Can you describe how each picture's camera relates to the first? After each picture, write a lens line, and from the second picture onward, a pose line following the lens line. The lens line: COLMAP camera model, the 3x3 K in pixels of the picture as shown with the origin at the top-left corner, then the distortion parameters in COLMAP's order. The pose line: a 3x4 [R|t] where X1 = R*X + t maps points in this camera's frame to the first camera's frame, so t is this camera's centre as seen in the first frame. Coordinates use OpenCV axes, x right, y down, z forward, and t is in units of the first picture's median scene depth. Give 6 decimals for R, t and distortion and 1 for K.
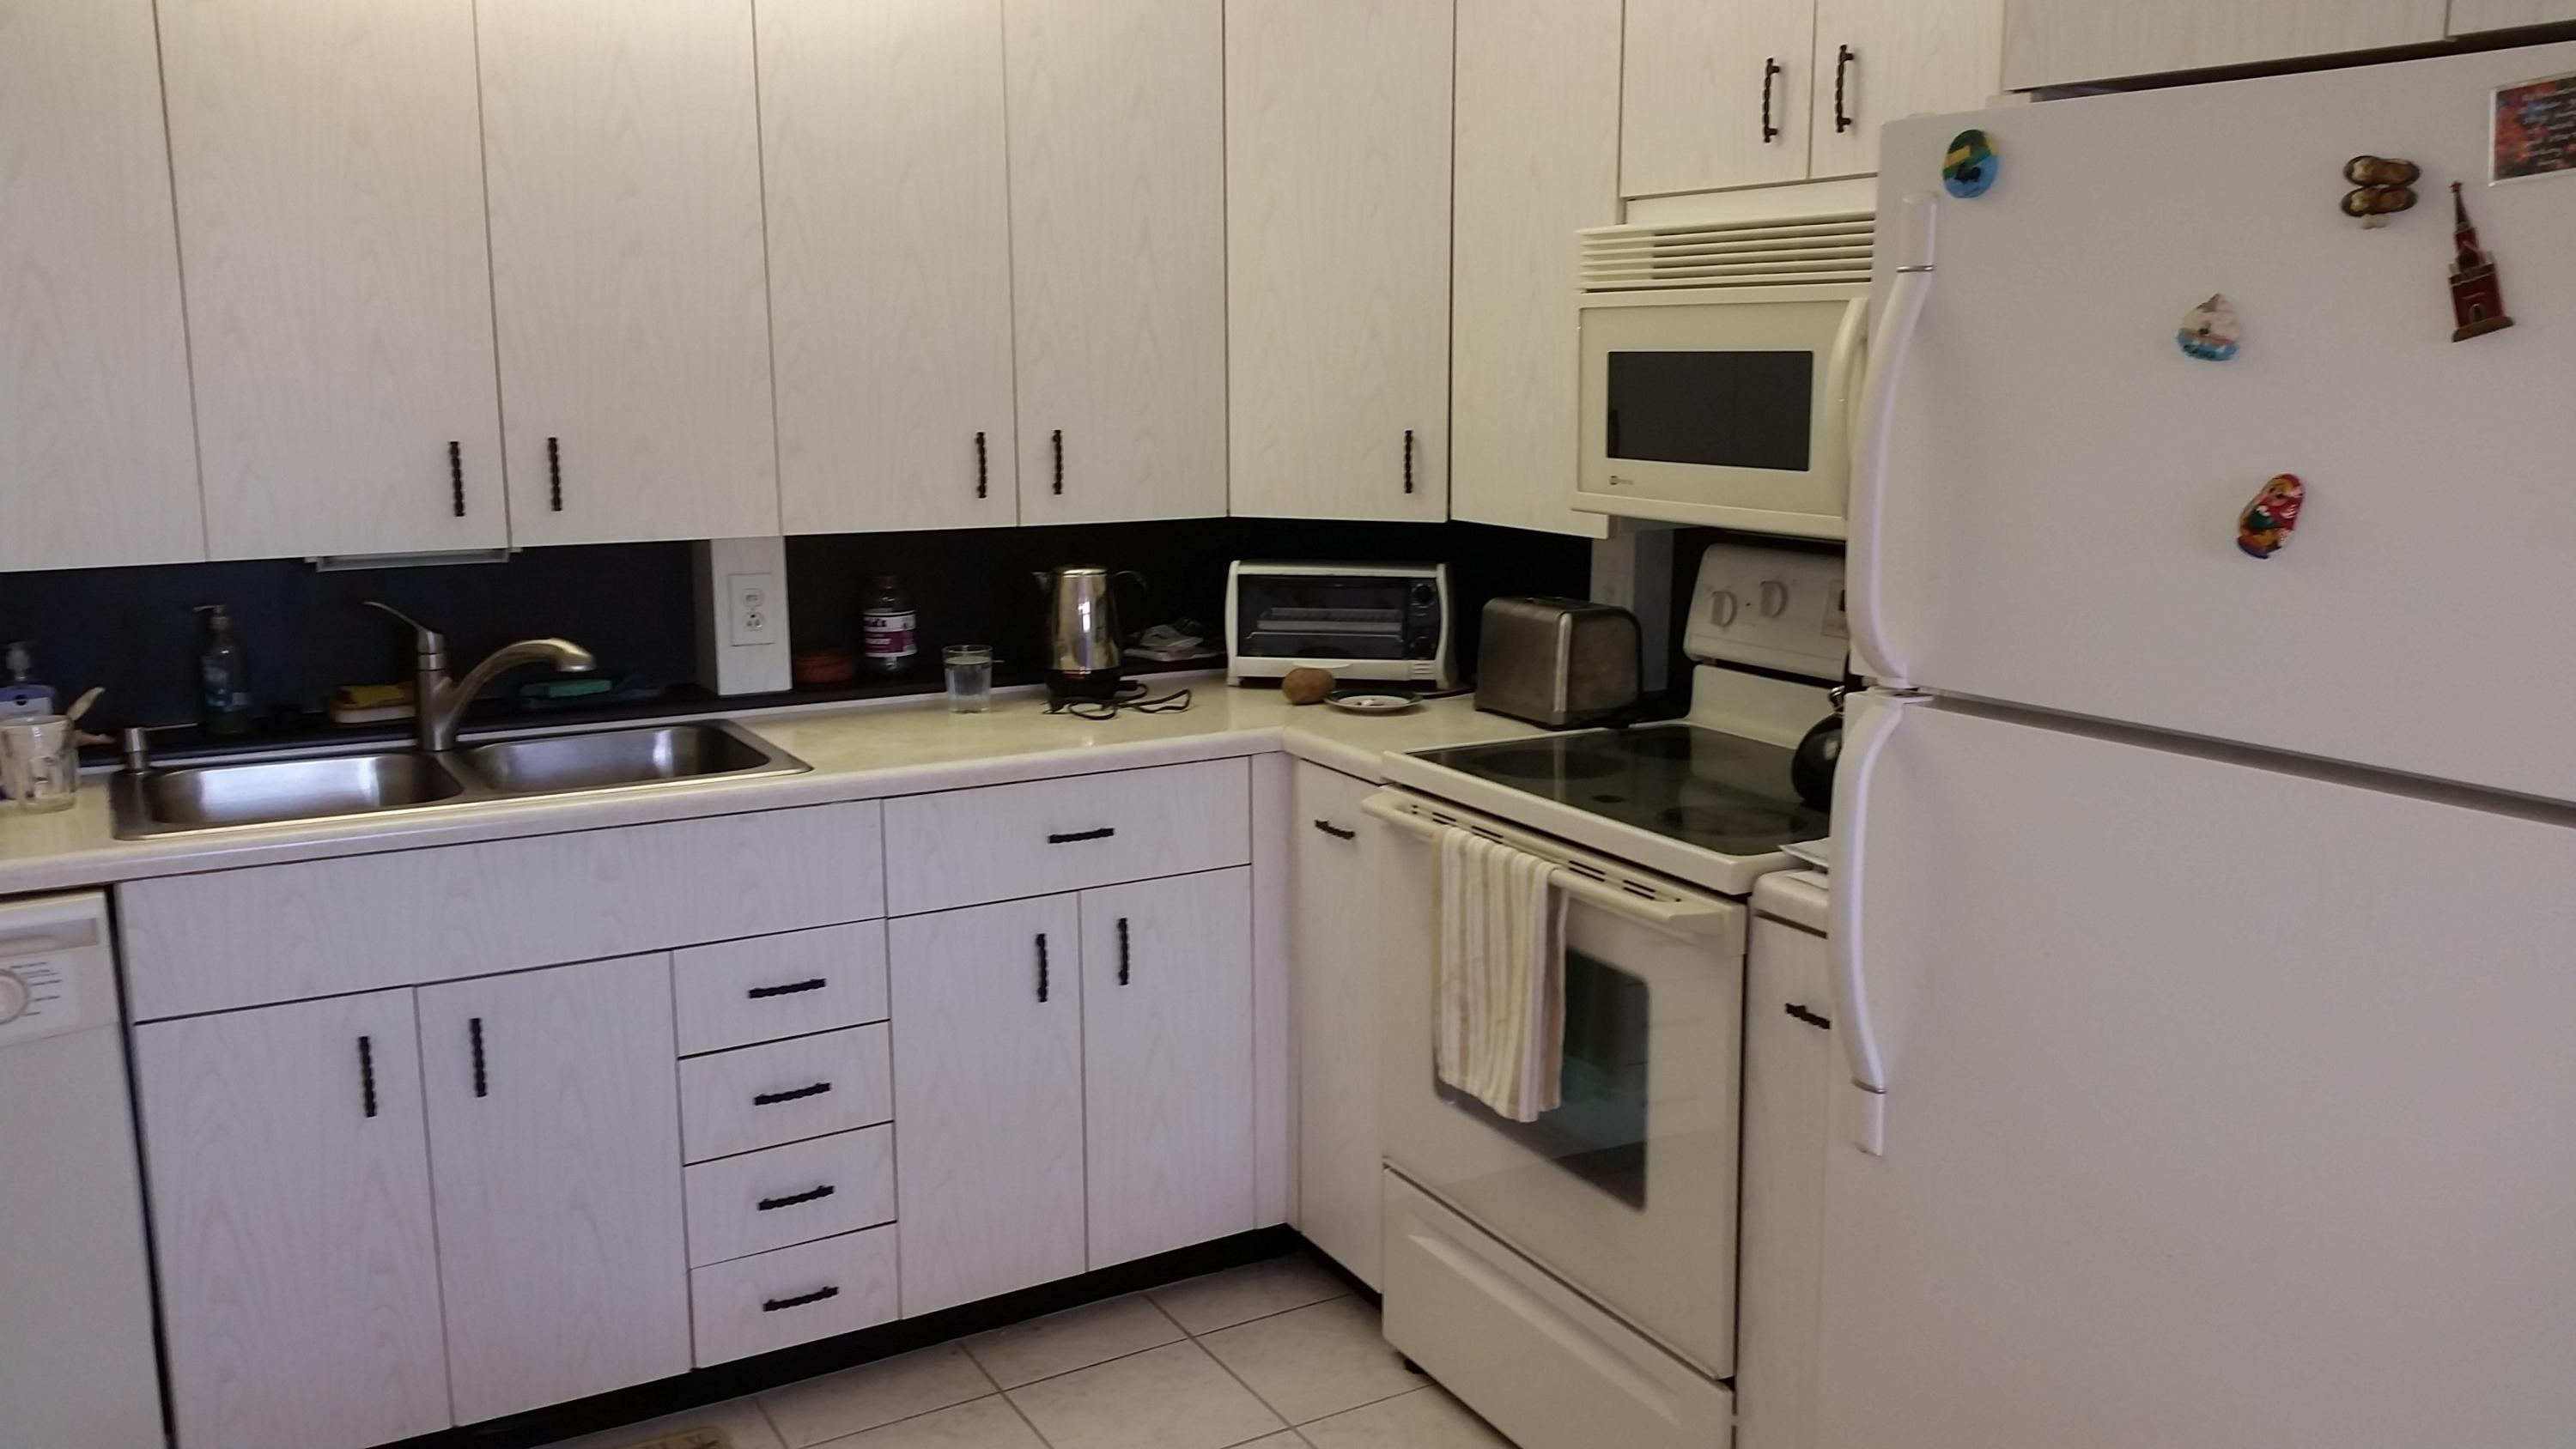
lens RADIAL K [[2080.9, 0, 1288.0], [0, 2080.9, 724.5], [0, 0, 1]] dist [0.123652, -0.244740]
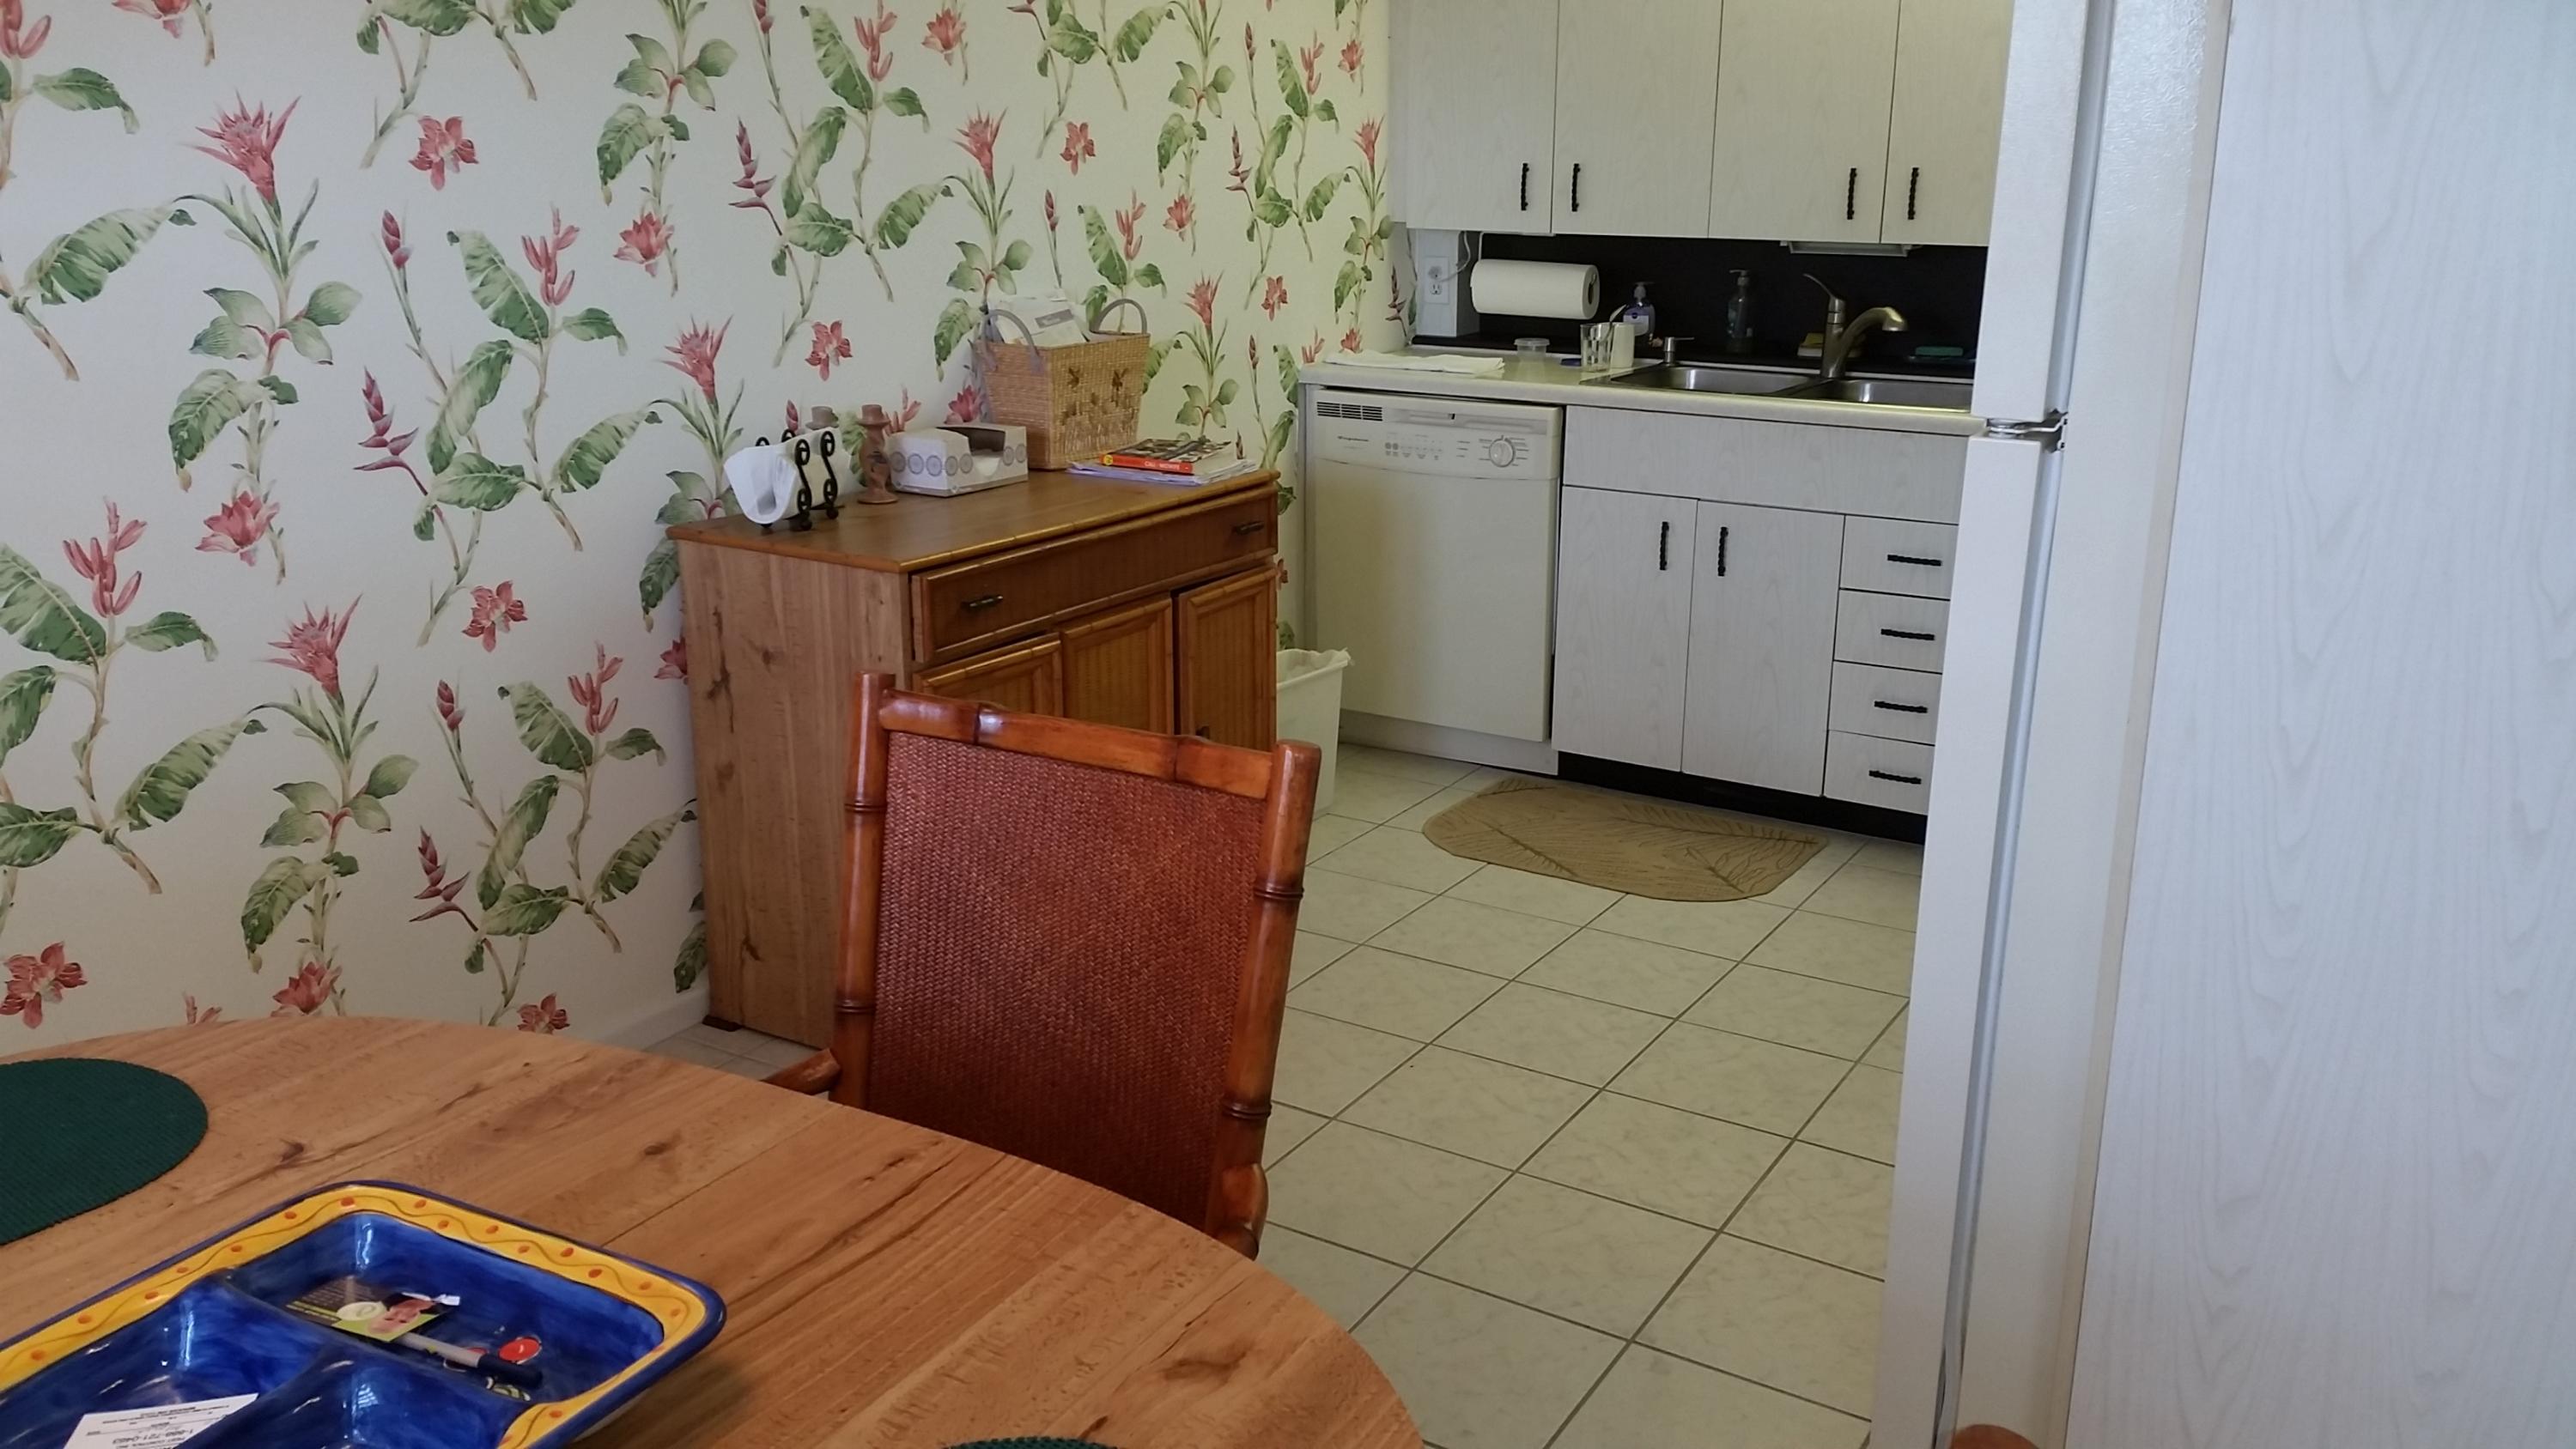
lens RADIAL K [[2080.9, 0, 1288.0], [0, 2080.9, 724.5], [0, 0, 1]] dist [0.123652, -0.244740]
pose [[0.476863, 0.252905, -0.841808, 0.719390], [-0.172640, 0.966007, 0.192422, 0.027988], [0.861857, 0.053571, 0.504315, -0.084676]]
